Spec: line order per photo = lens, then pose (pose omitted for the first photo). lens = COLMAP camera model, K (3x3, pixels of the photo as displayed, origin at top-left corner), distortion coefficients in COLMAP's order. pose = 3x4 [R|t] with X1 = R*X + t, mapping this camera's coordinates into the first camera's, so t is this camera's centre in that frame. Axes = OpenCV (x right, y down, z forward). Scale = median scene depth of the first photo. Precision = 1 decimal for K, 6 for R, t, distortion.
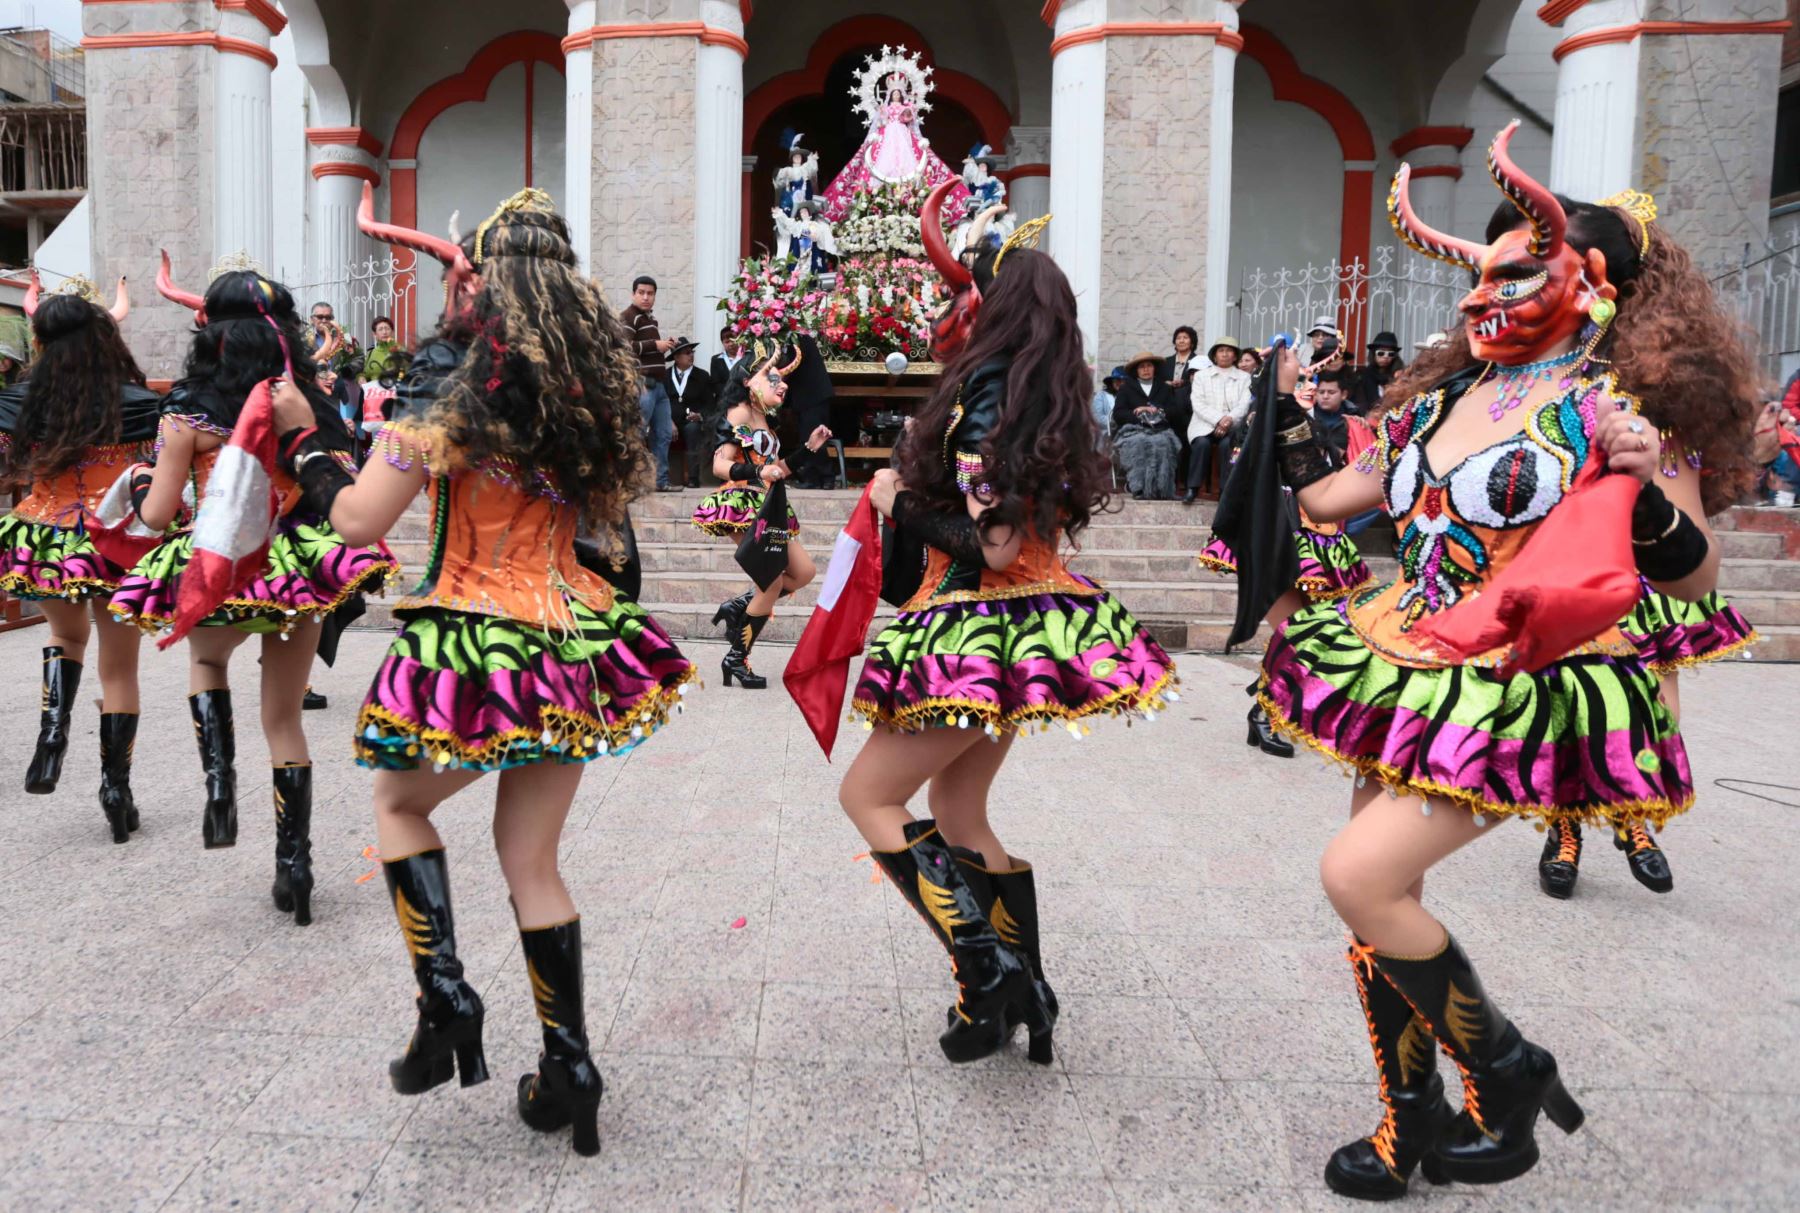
lens RADIAL K [[1253.1, 0, 900.0], [0, 1253.1, 606.5], [0, 0, 1]] dist [-0.001281, 0.009373]
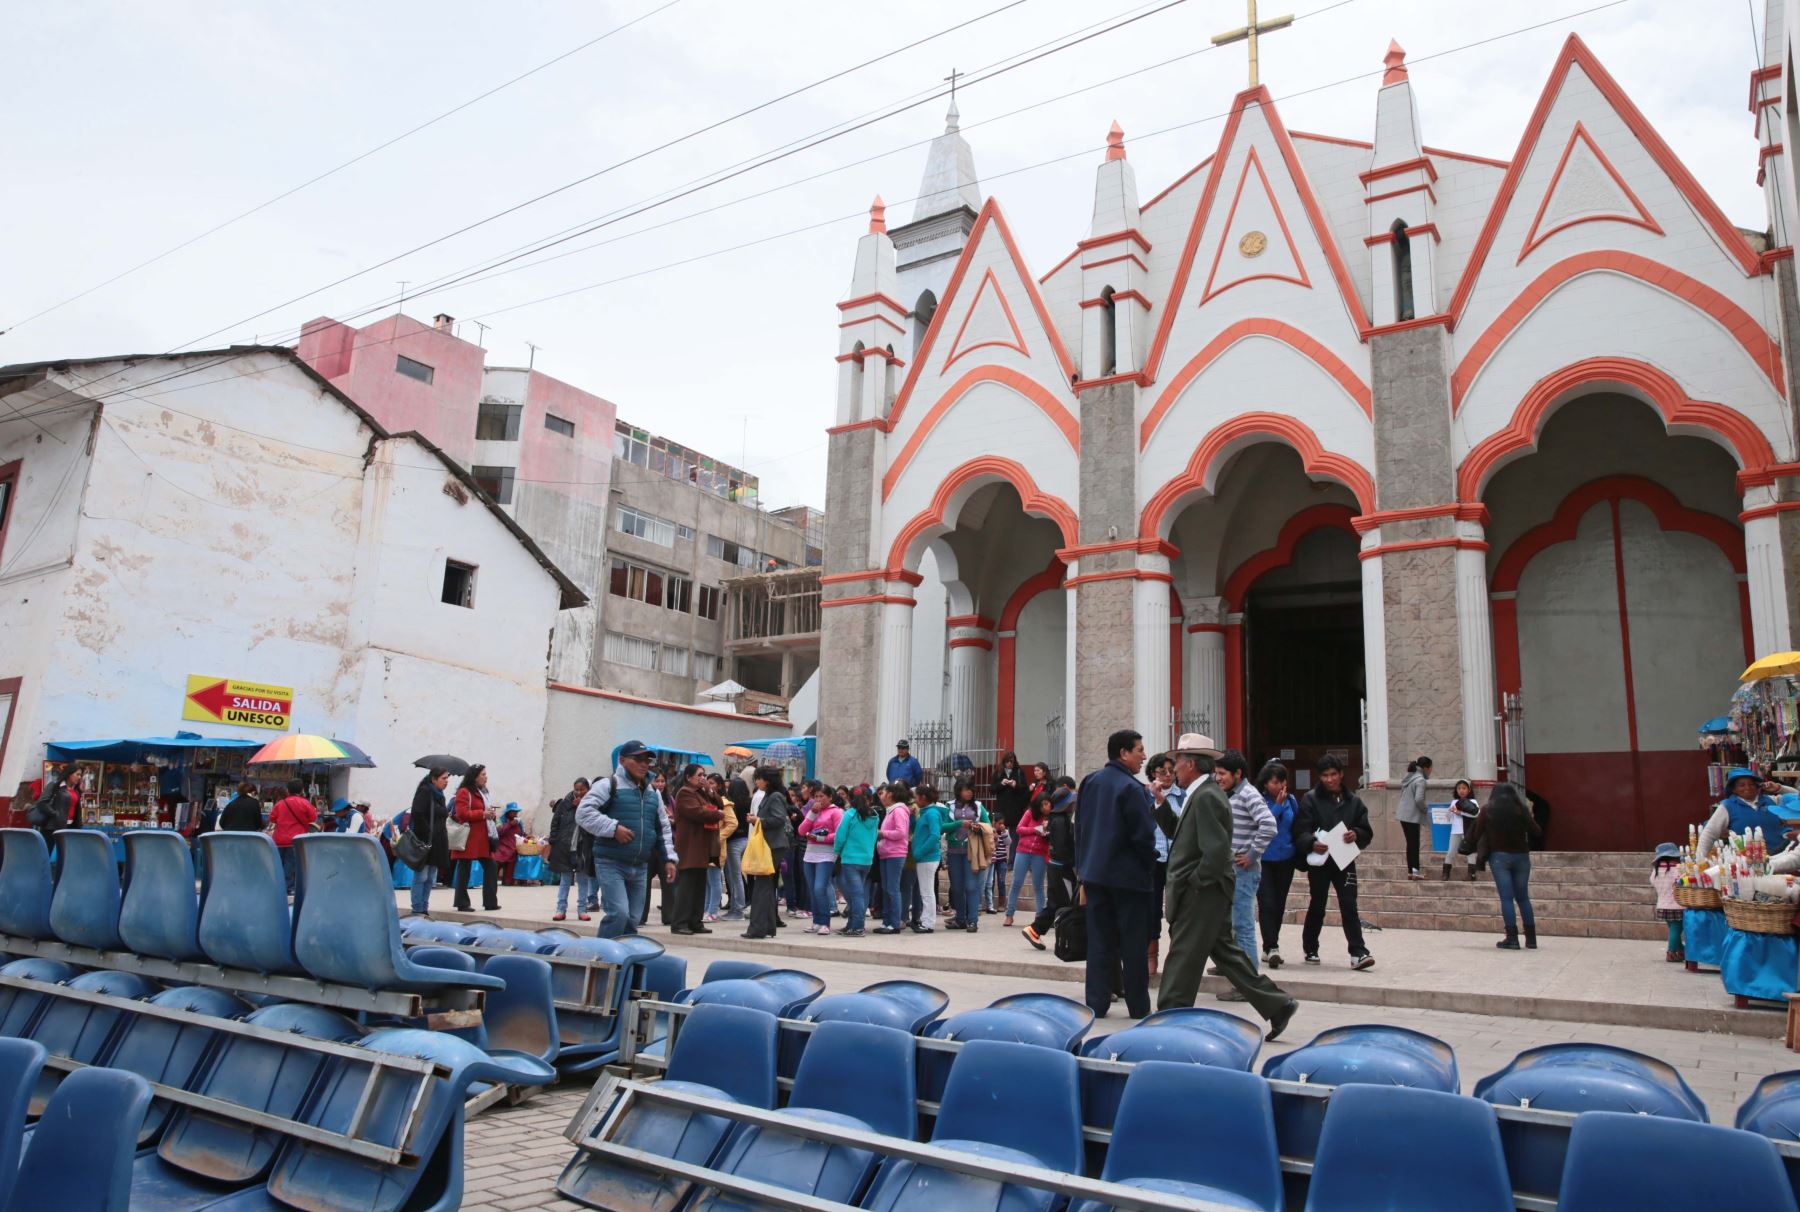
lens RADIAL K [[1253.1, 0, 900.0], [0, 1253.1, 606.0], [0, 0, 1]] dist [-0.001281, 0.009373]
pose [[0.877065, -0.100791, -0.469678, 0.289750], [-0.046388, 0.955400, -0.291649, 0.065704], [0.478126, 0.277583, 0.833273, -0.436200]]
